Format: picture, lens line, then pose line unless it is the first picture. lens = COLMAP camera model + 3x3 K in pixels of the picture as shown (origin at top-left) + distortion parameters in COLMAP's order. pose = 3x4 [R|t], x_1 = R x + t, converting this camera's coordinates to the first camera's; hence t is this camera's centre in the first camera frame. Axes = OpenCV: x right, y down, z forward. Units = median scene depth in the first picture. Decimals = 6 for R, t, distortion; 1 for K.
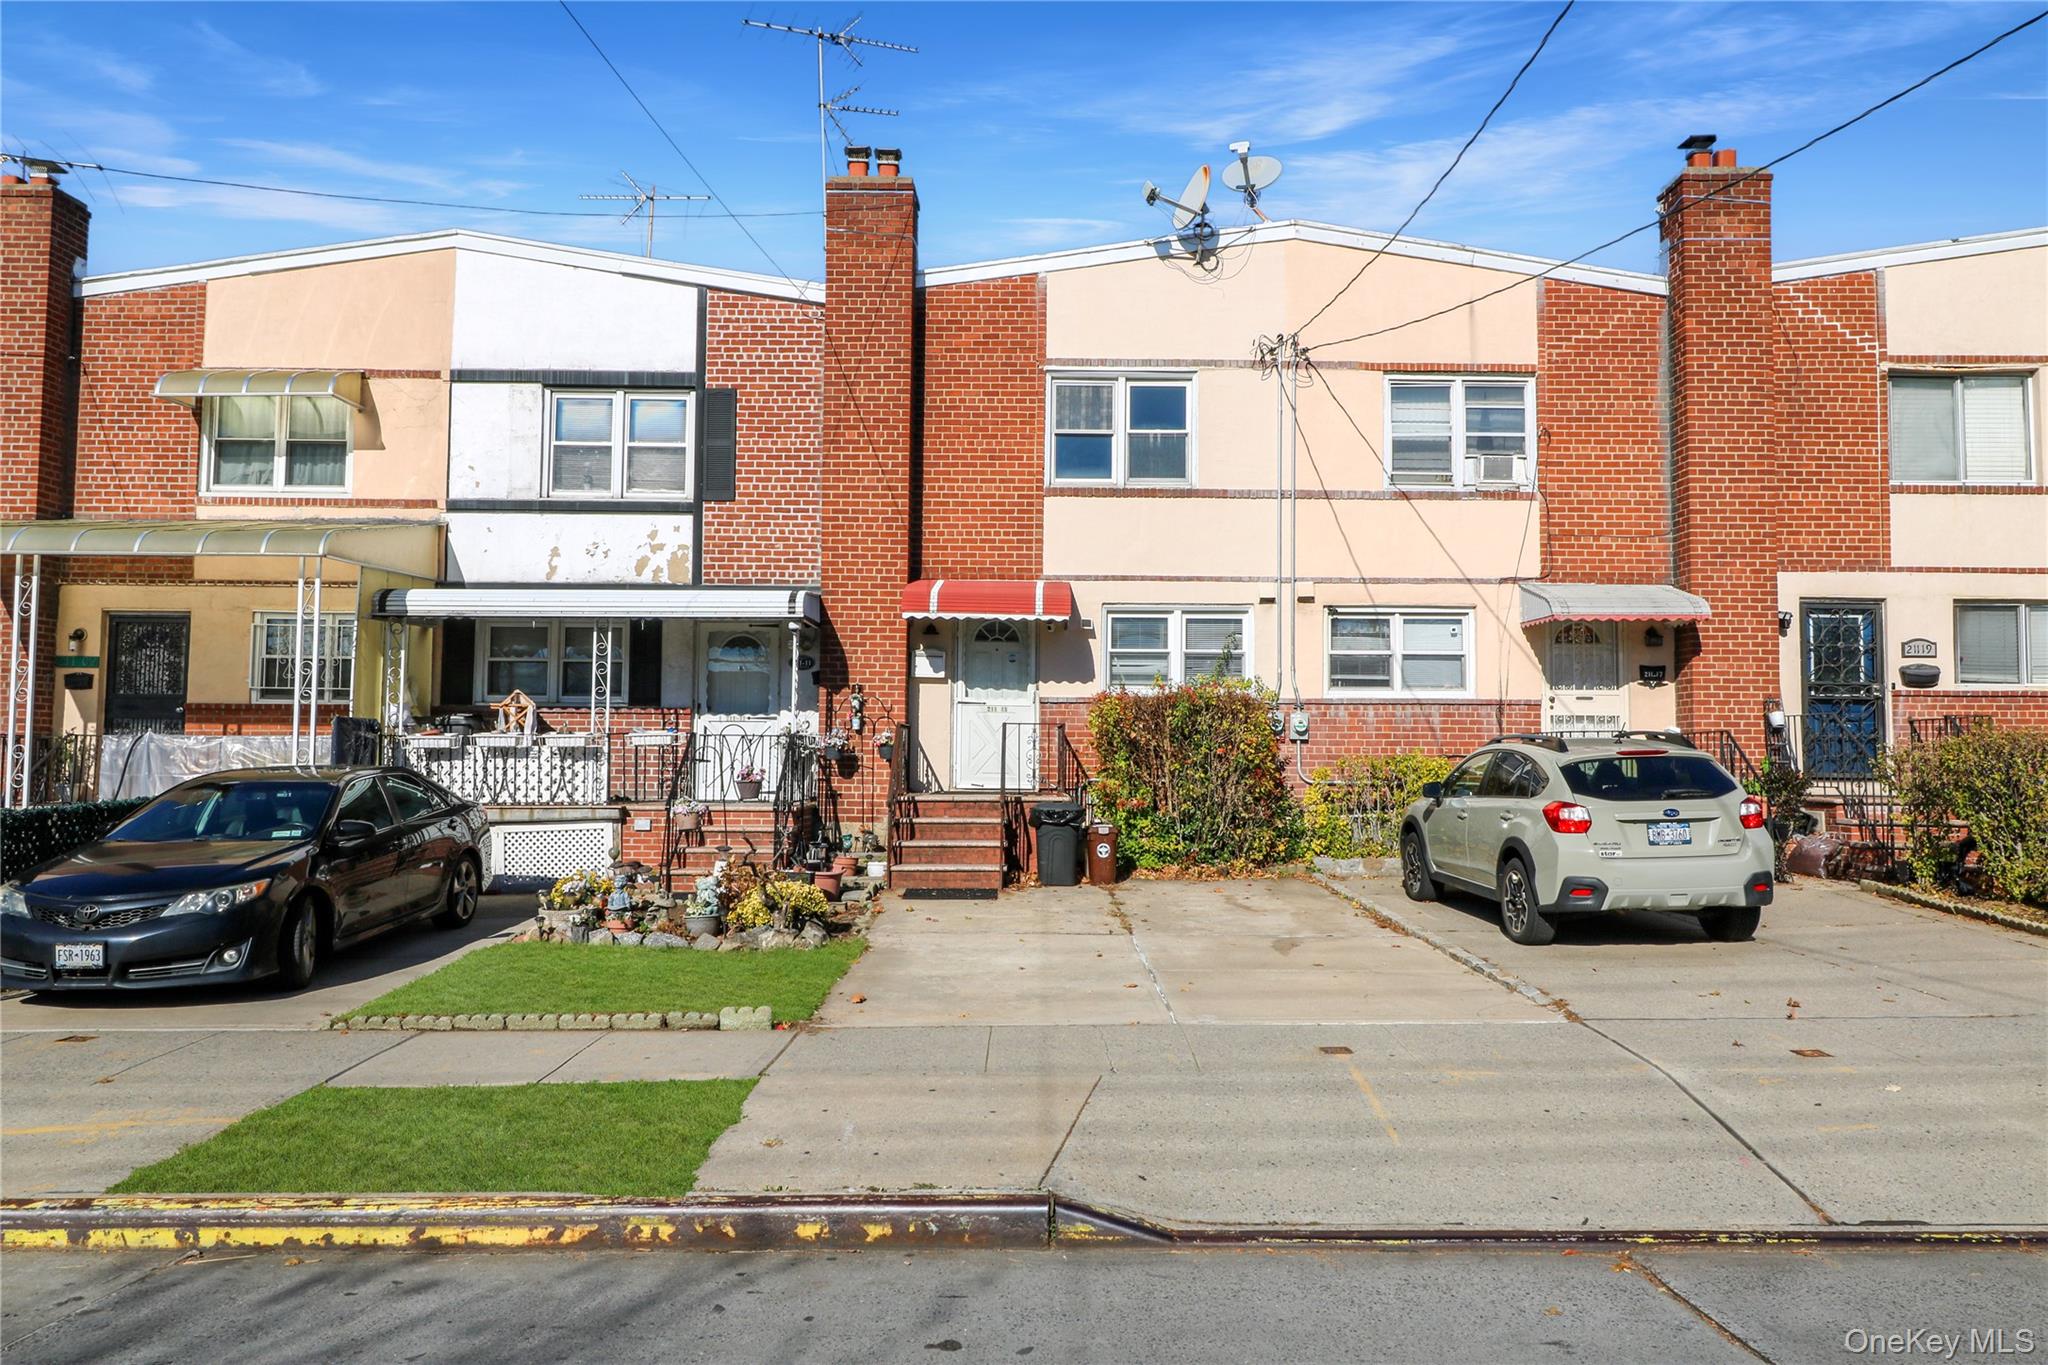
lens RADIAL K [[1499.5, 0, 1028.1], [0, 1499.5, 677.0], [0, 0, 1]] dist [0.006996, 0.000722]
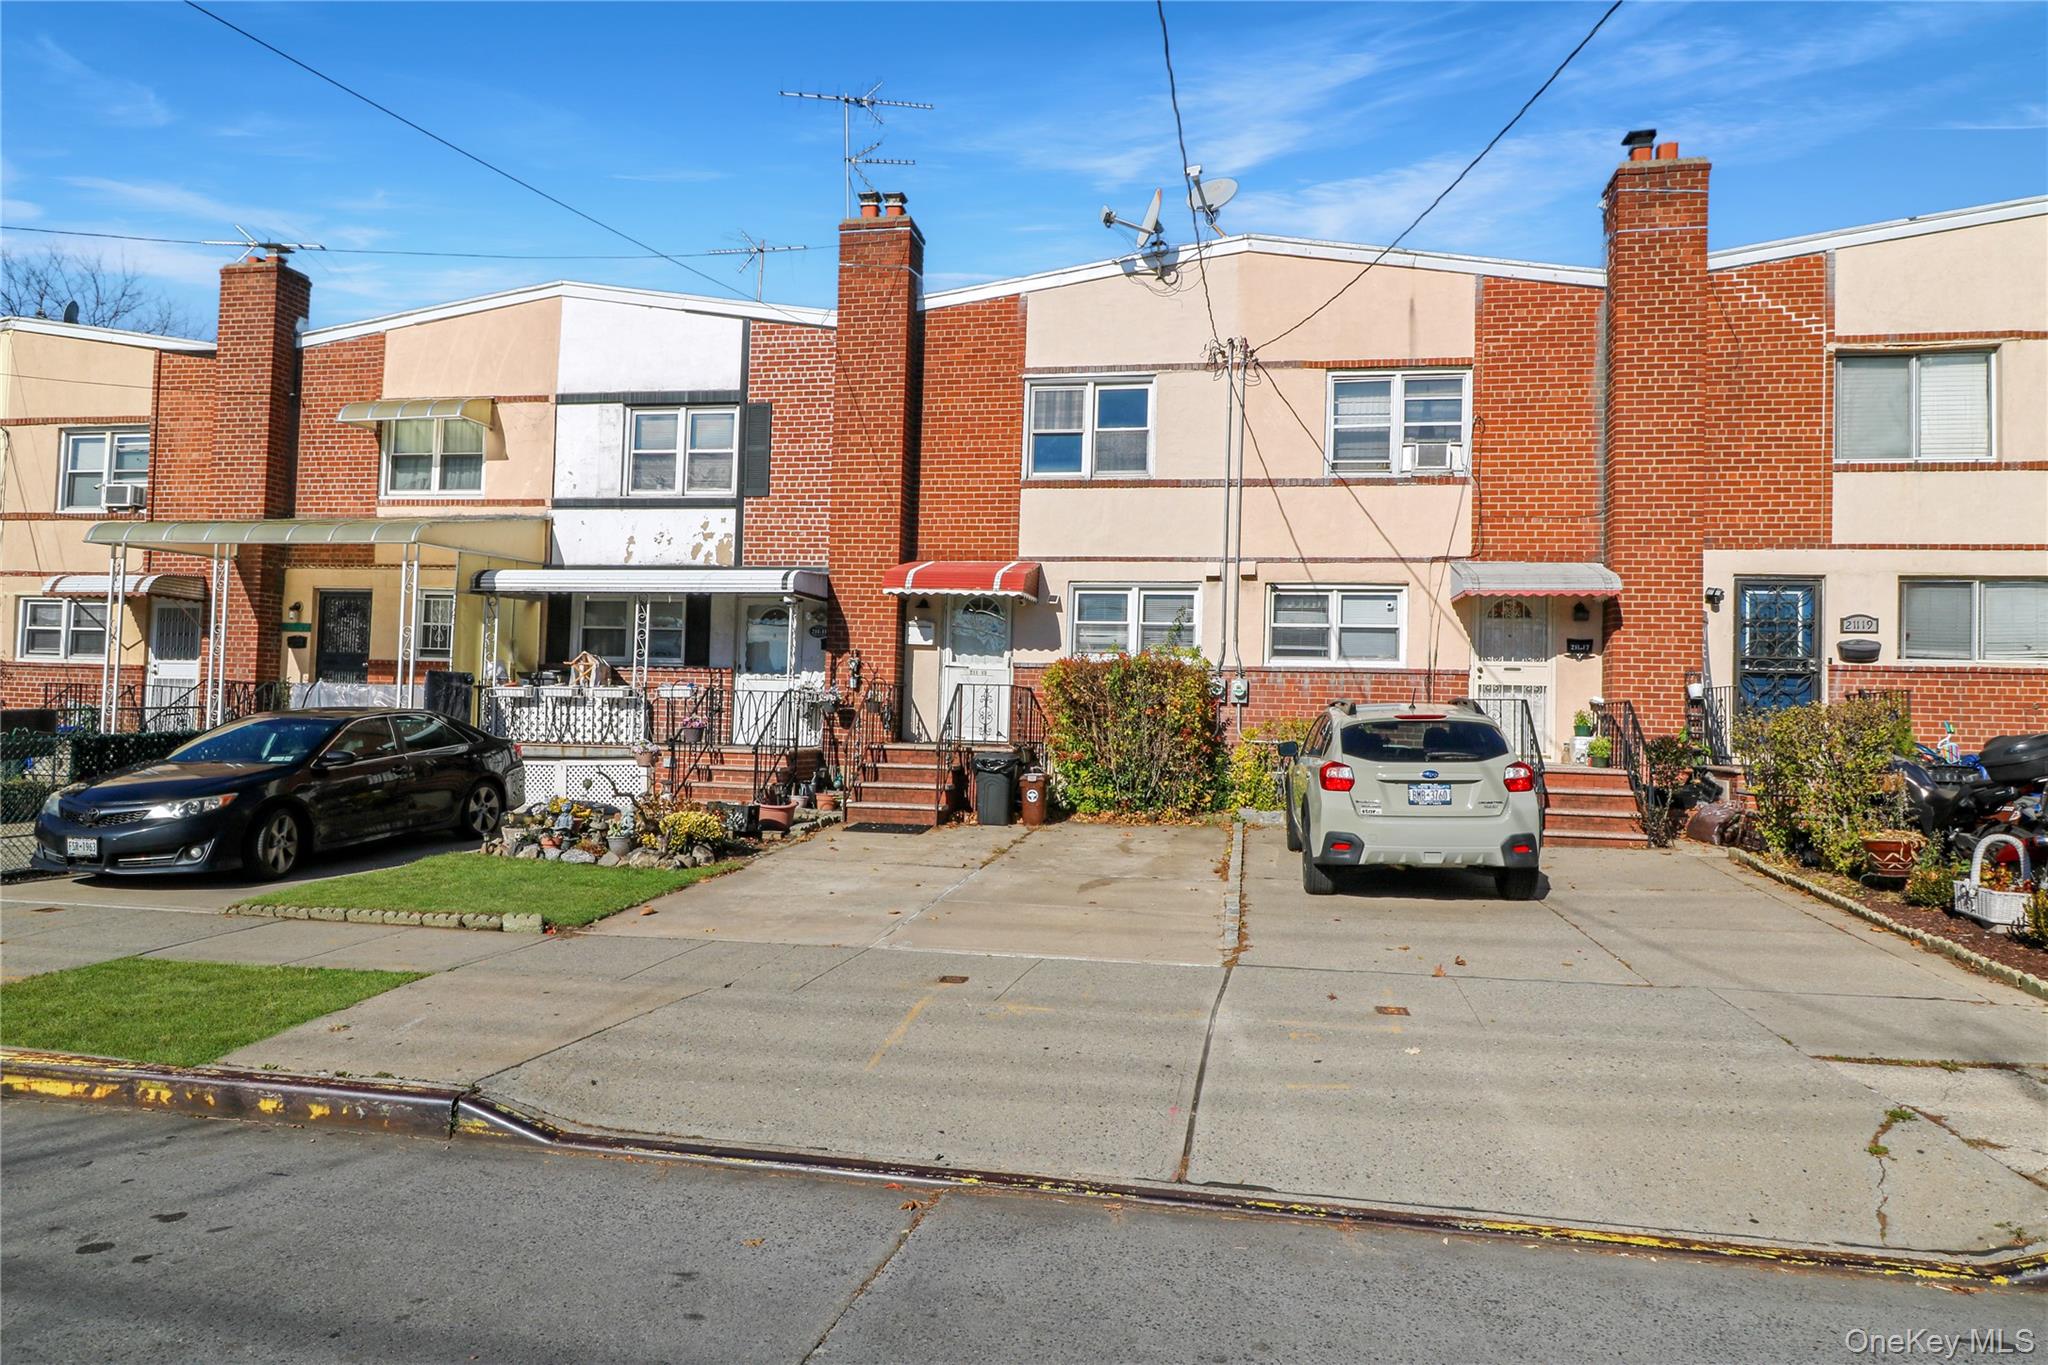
lens RADIAL K [[1241.0, 0, 1027.0], [0, 1241.0, 681.8], [0, 0, 1]] dist [0.004016, -0.006958]
pose [[0.980133, 0.014280, -0.197828, 0.207688], [-0.009671, 0.999659, 0.024243, 0.005029], [0.198107, -0.021848, 0.979937, 0.063800]]
